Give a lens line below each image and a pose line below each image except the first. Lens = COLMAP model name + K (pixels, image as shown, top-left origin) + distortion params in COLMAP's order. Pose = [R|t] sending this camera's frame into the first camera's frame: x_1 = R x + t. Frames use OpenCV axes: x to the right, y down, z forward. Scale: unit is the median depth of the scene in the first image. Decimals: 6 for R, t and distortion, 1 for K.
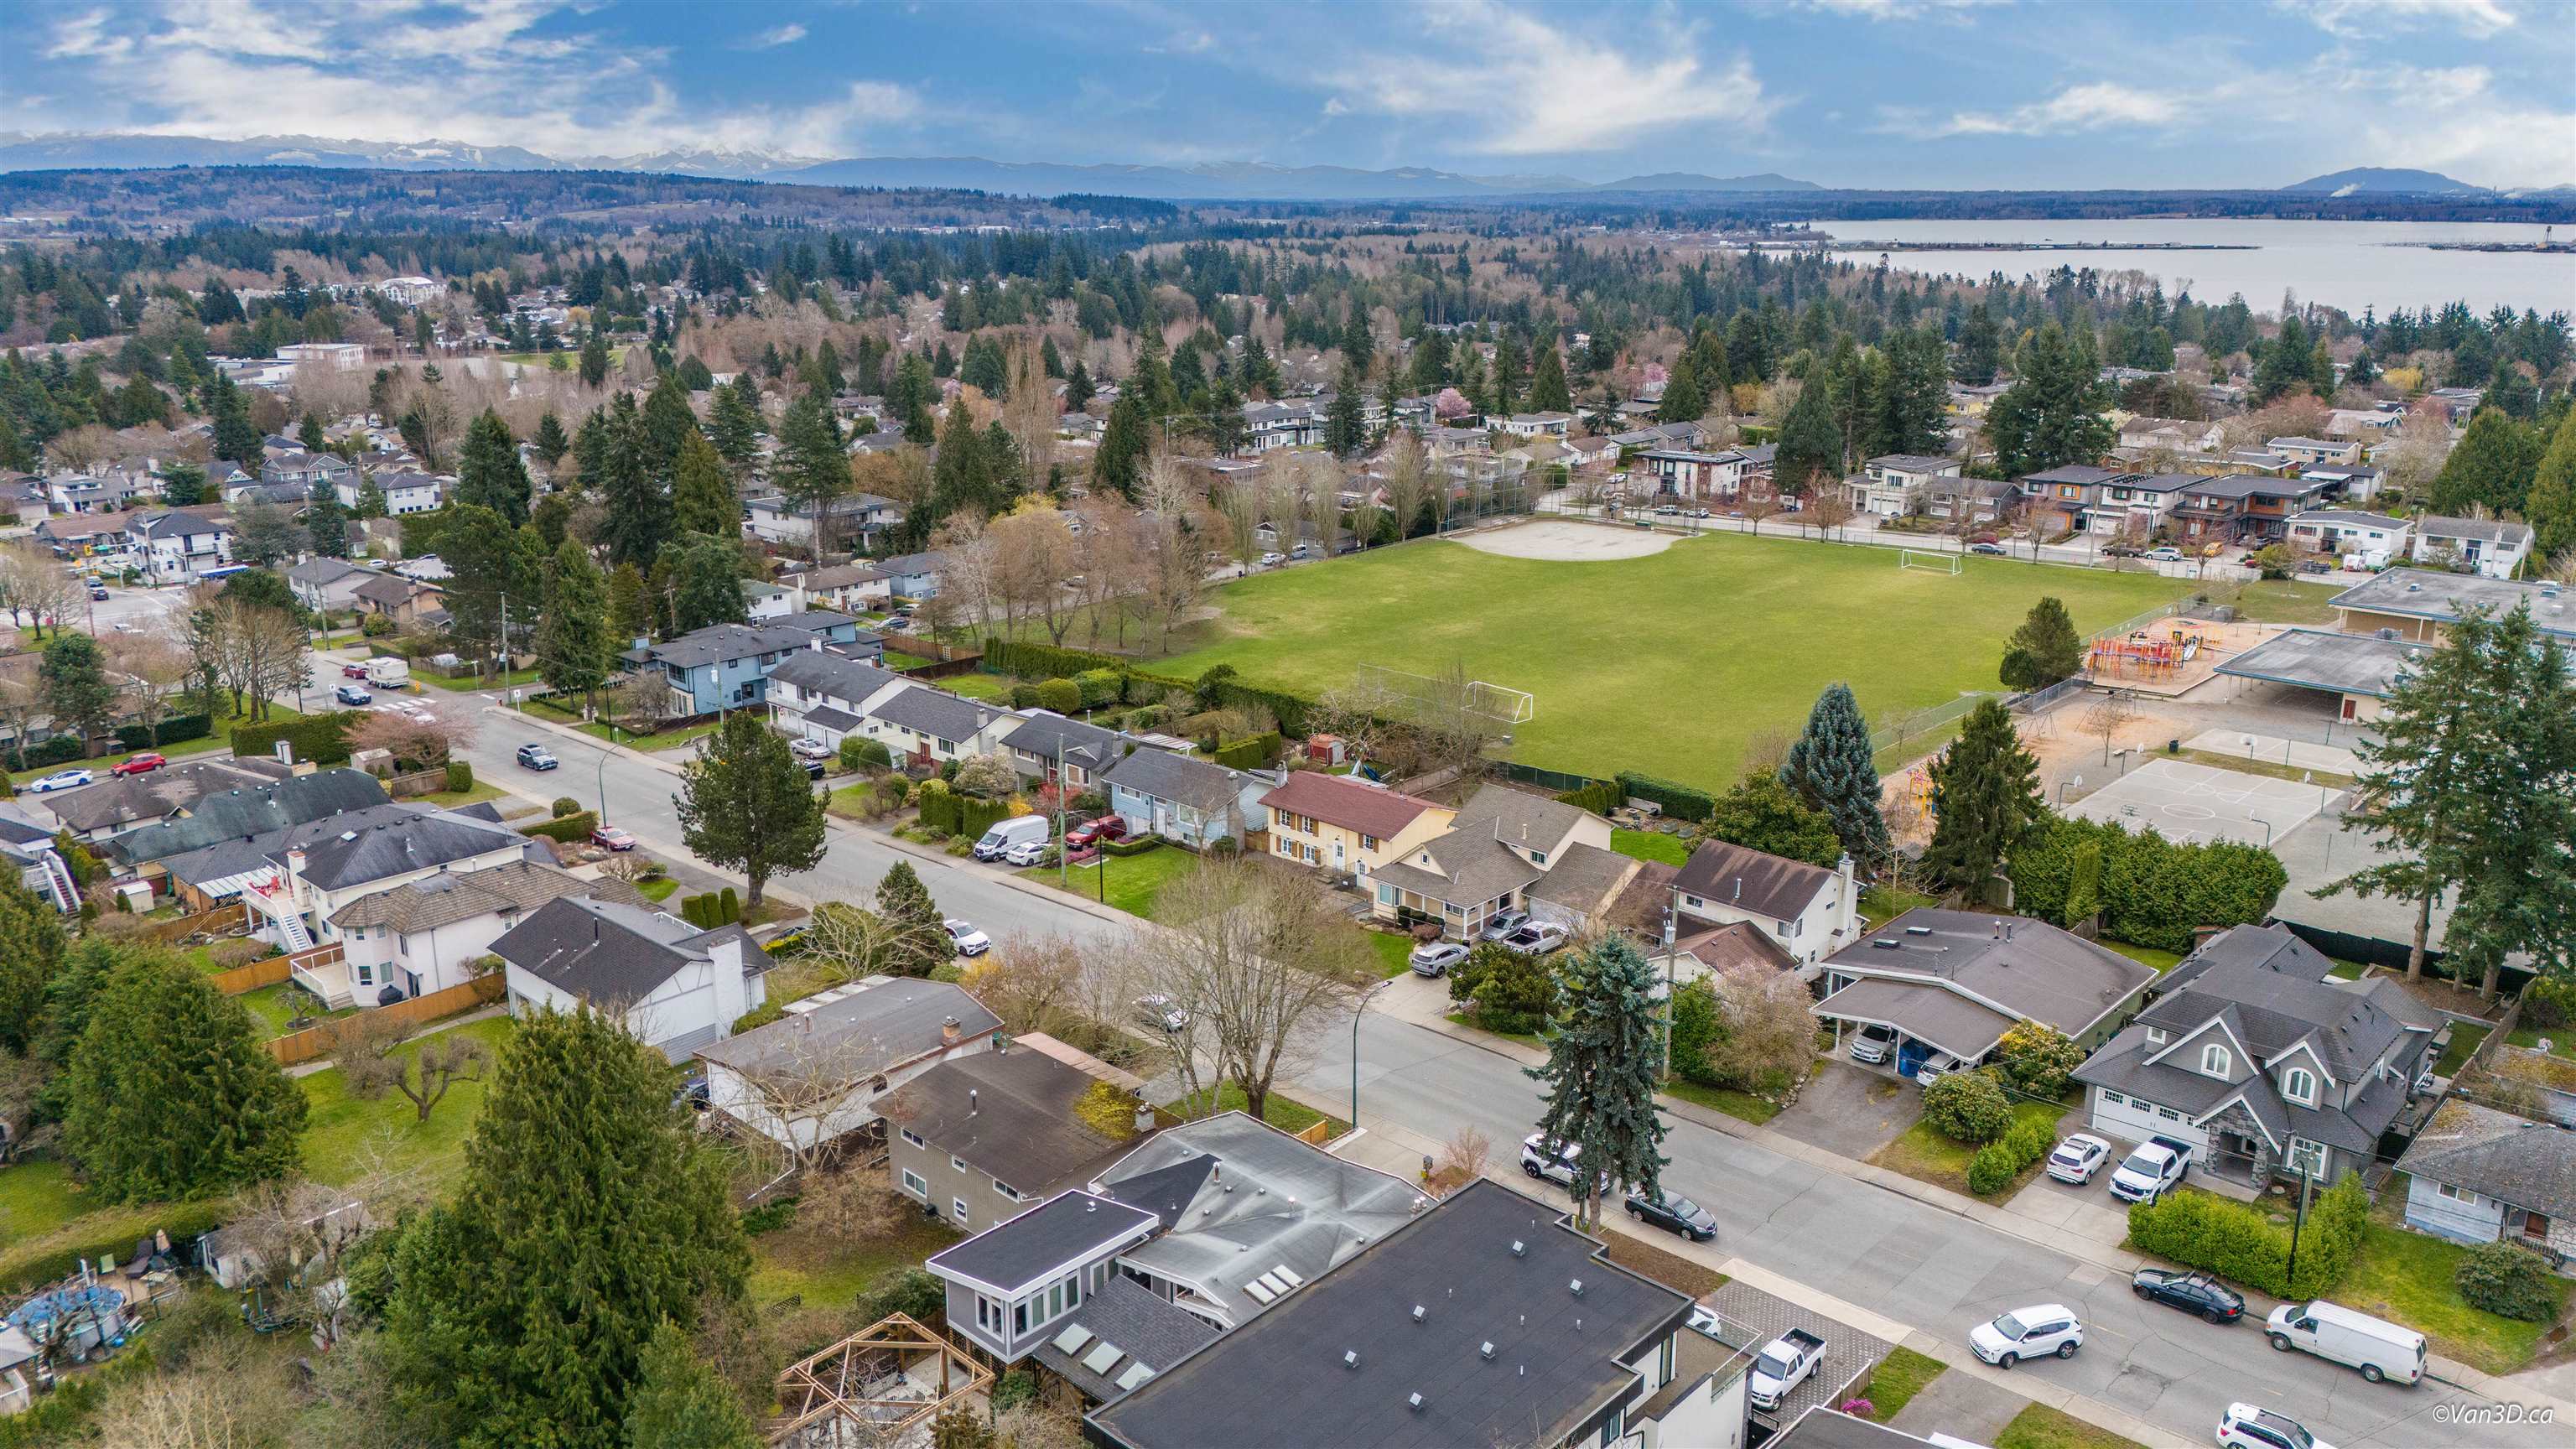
lens RADIAL K [[1877.1, 0, 1297.7], [0, 1877.1, 729.1], [0, 0, 1]] dist [0.100967, -0.114262]
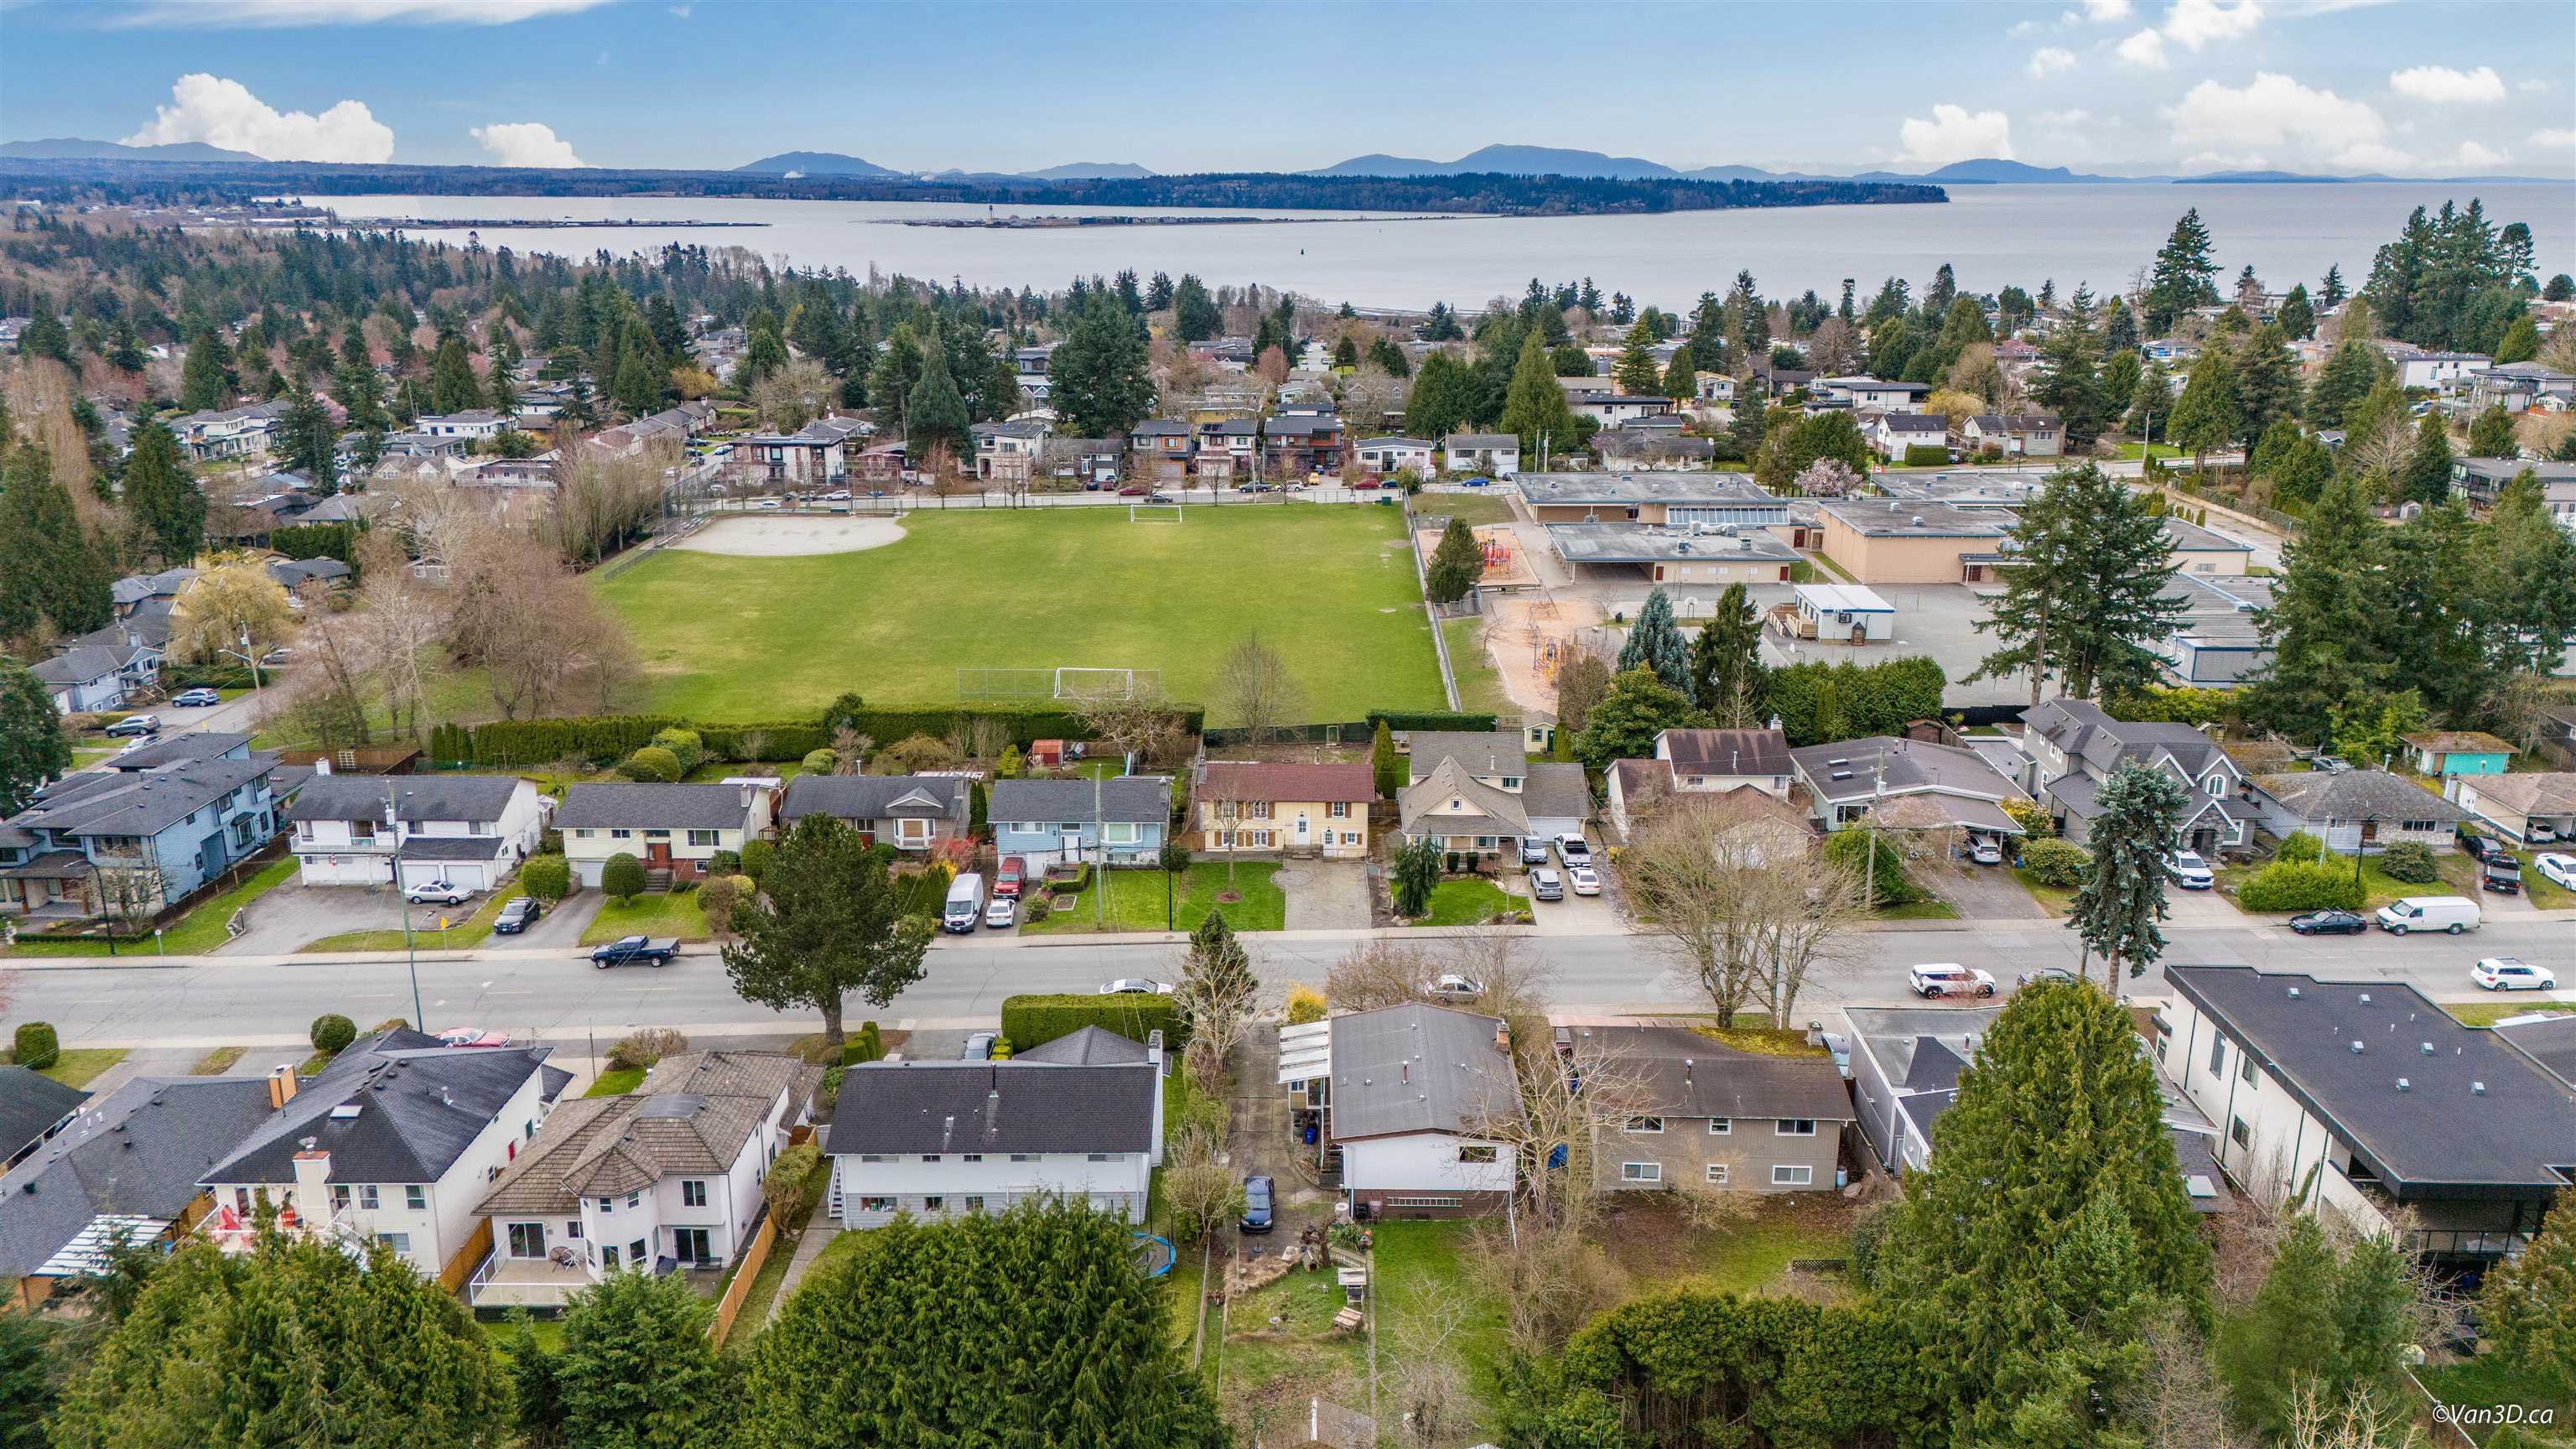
lens RADIAL K [[1877.1, 0, 1297.7], [0, 1877.1, 729.1], [0, 0, 1]] dist [0.100967, -0.114262]
pose [[0.736642, -0.188753, 0.649408, -0.264295], [0.181418, 0.980218, 0.079116, -0.028309], [-0.651495, 0.059534, 0.756314, 0.098468]]
